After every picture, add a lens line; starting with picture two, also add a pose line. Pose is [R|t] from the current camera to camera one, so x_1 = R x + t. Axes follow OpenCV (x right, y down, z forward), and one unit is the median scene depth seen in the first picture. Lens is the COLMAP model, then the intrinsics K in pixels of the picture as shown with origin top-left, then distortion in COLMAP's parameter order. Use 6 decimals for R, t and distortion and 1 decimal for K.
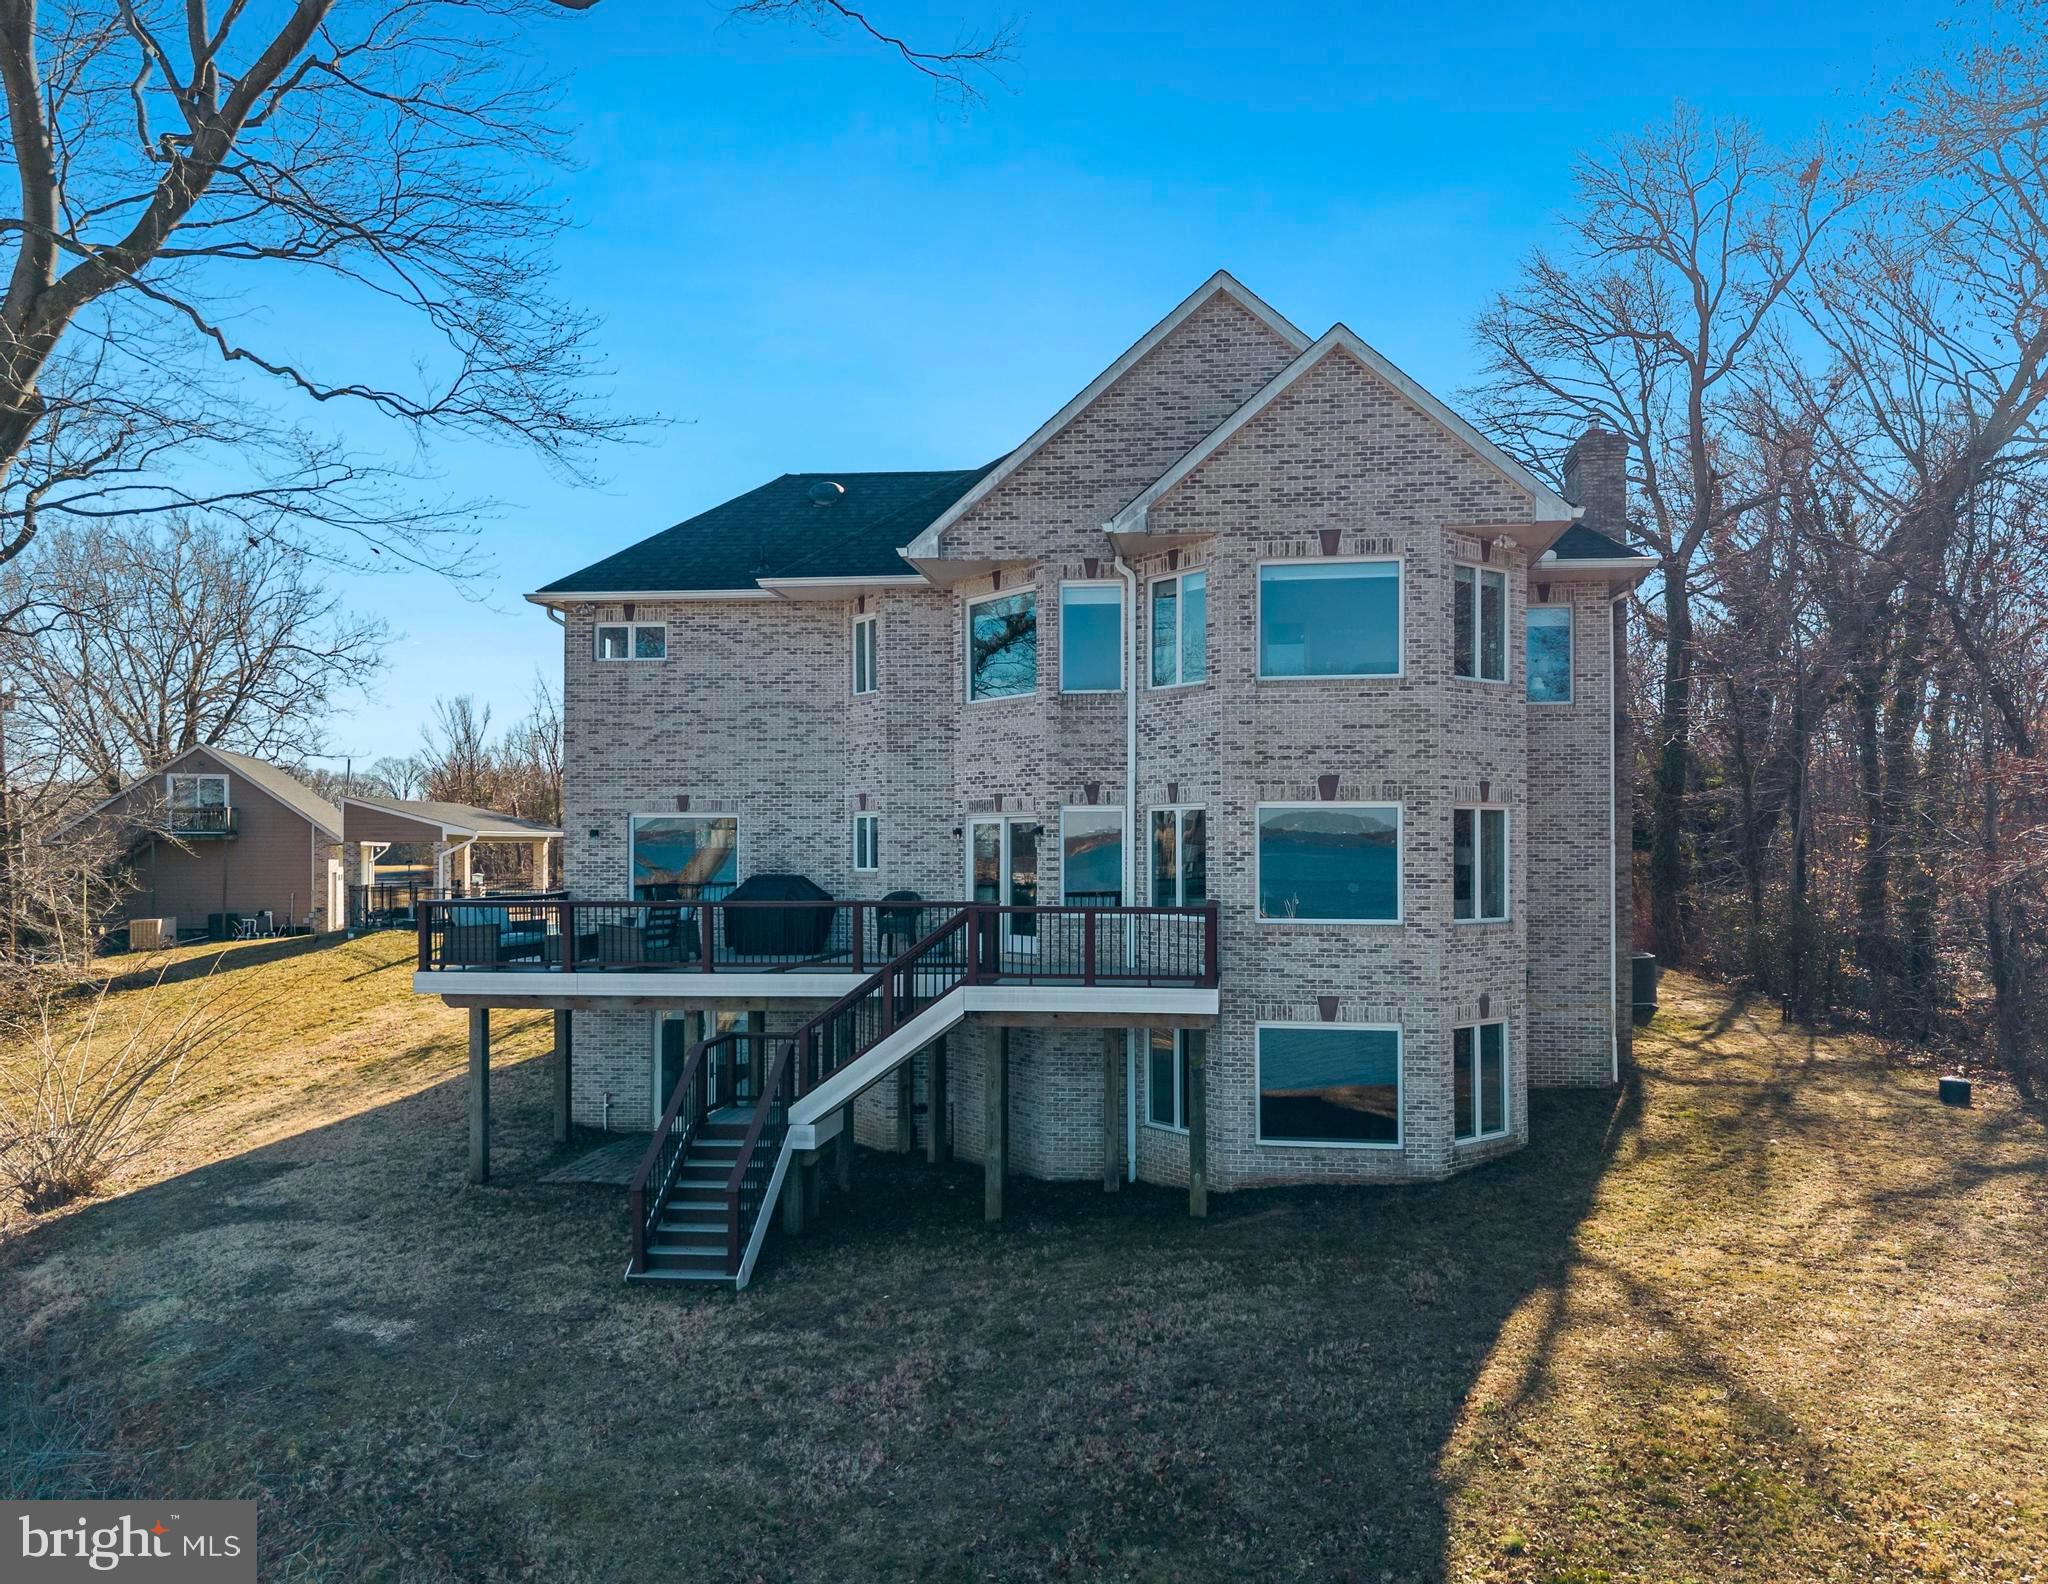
lens RADIAL K [[1489.6, 0, 1117.5], [0, 1489.6, 835.8], [0, 0, 1]] dist [0.022628, -0.015394]
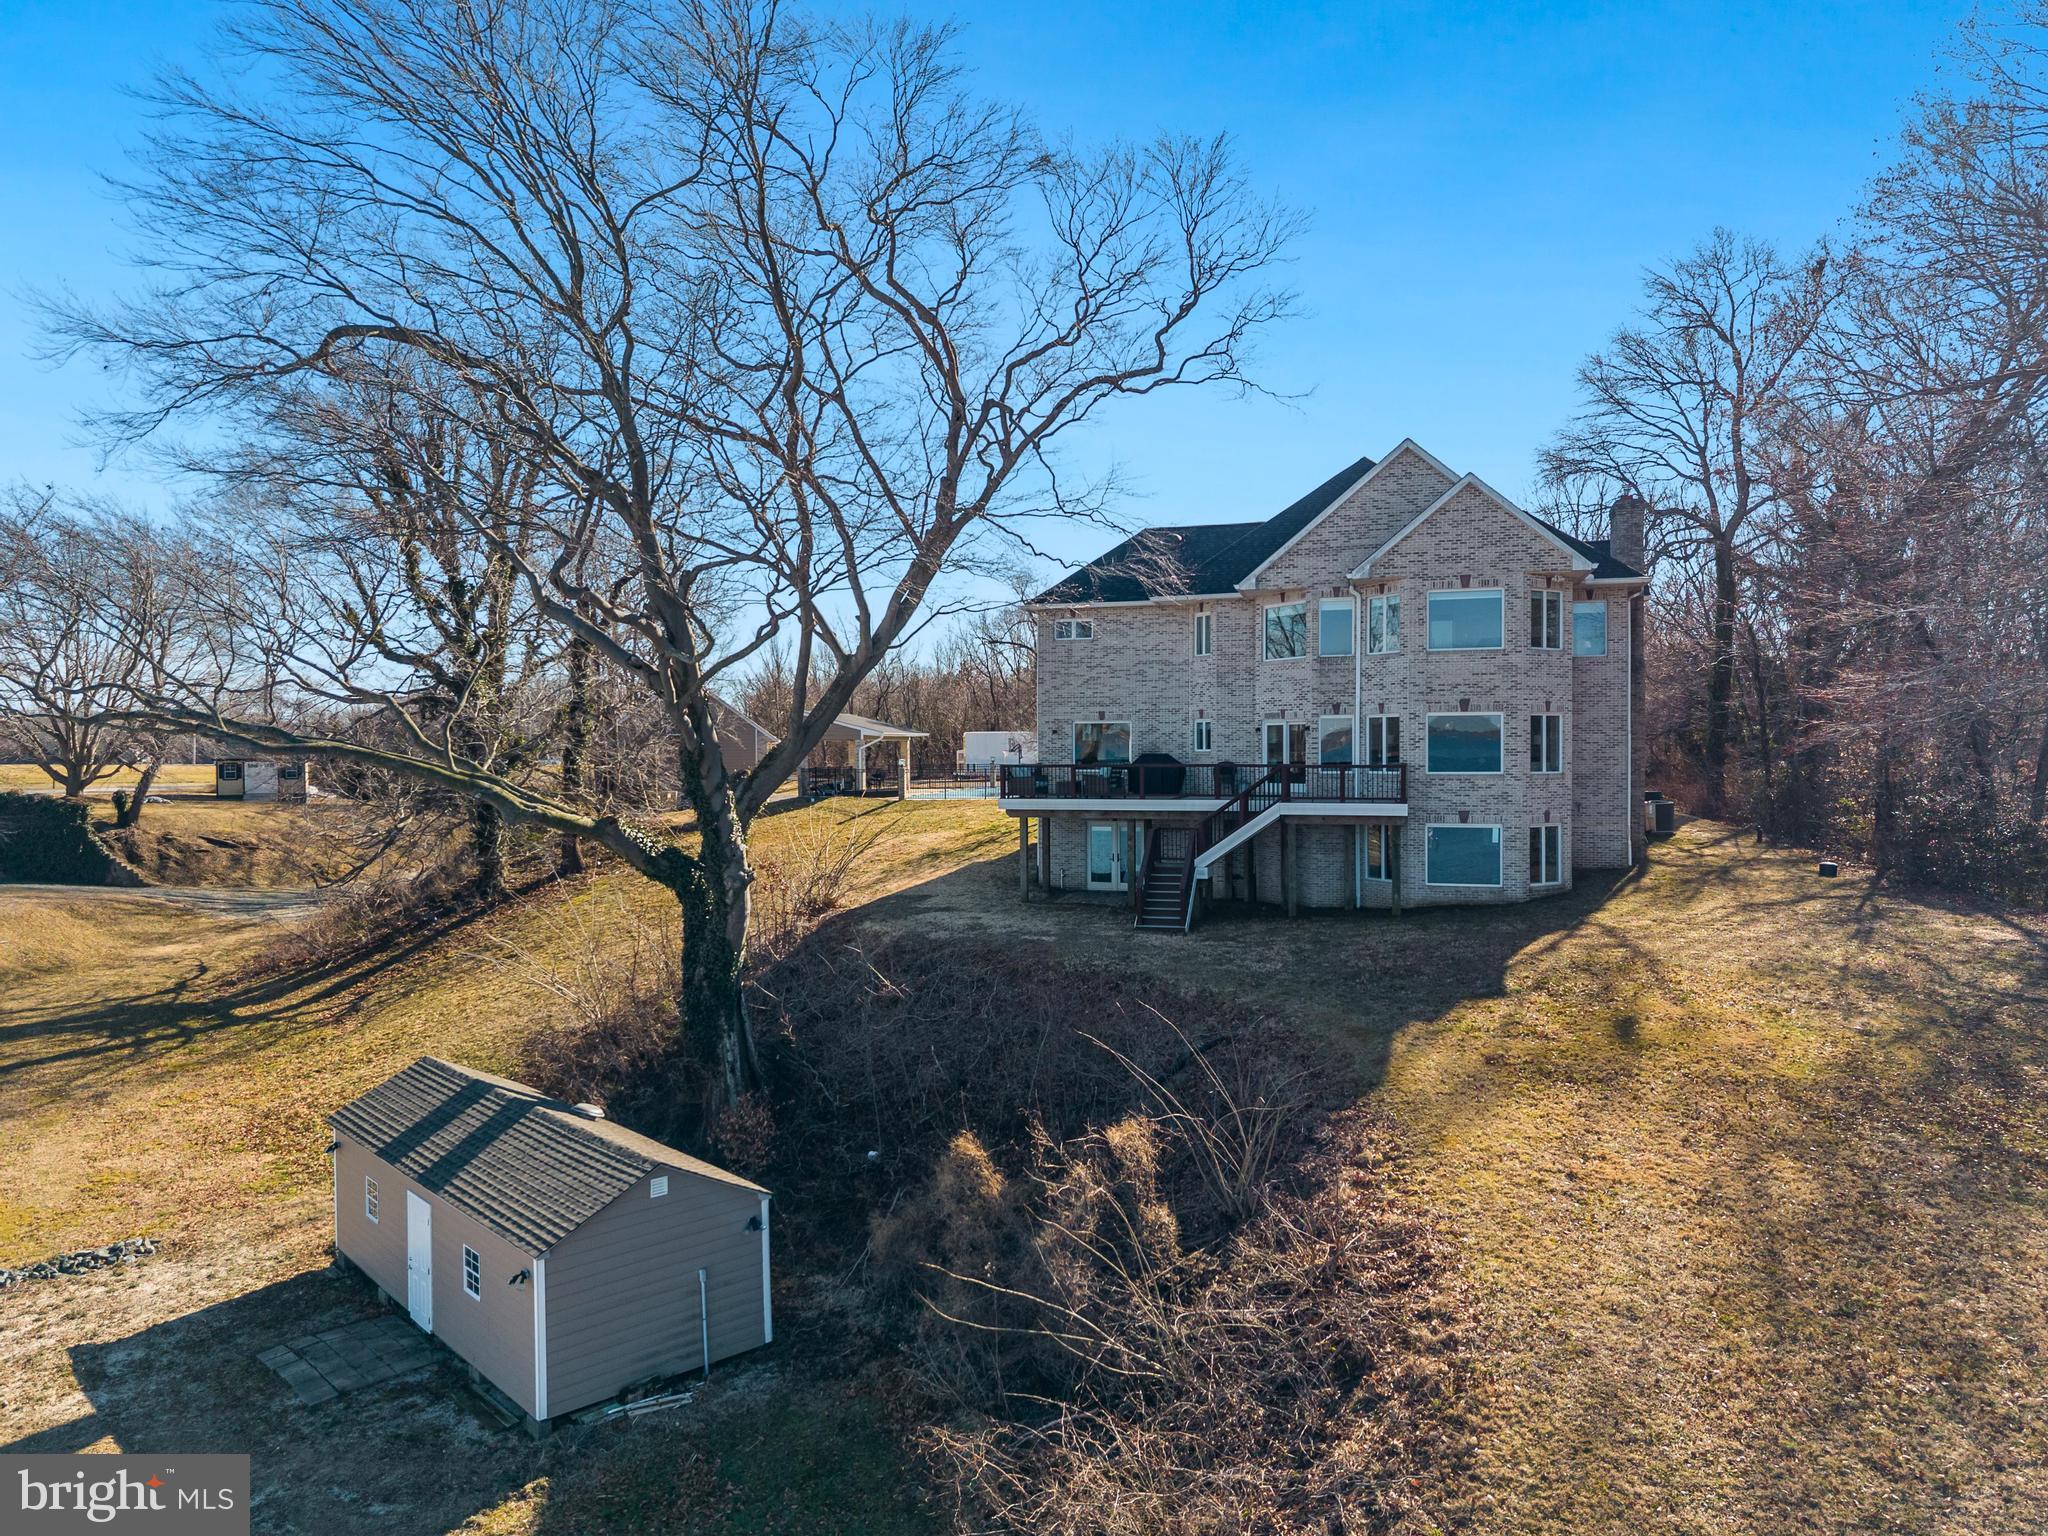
lens RADIAL K [[1412.8, 0, 1002.3], [0, 1412.8, 776.7], [0, 0, 1]] dist [0.038957, -0.035548]
pose [[0.983690, -0.000010, -0.179874, -0.118704], [0.004916, 0.999628, 0.026828, 0.008854], [0.179807, -0.027275, 0.983324, -0.933220]]
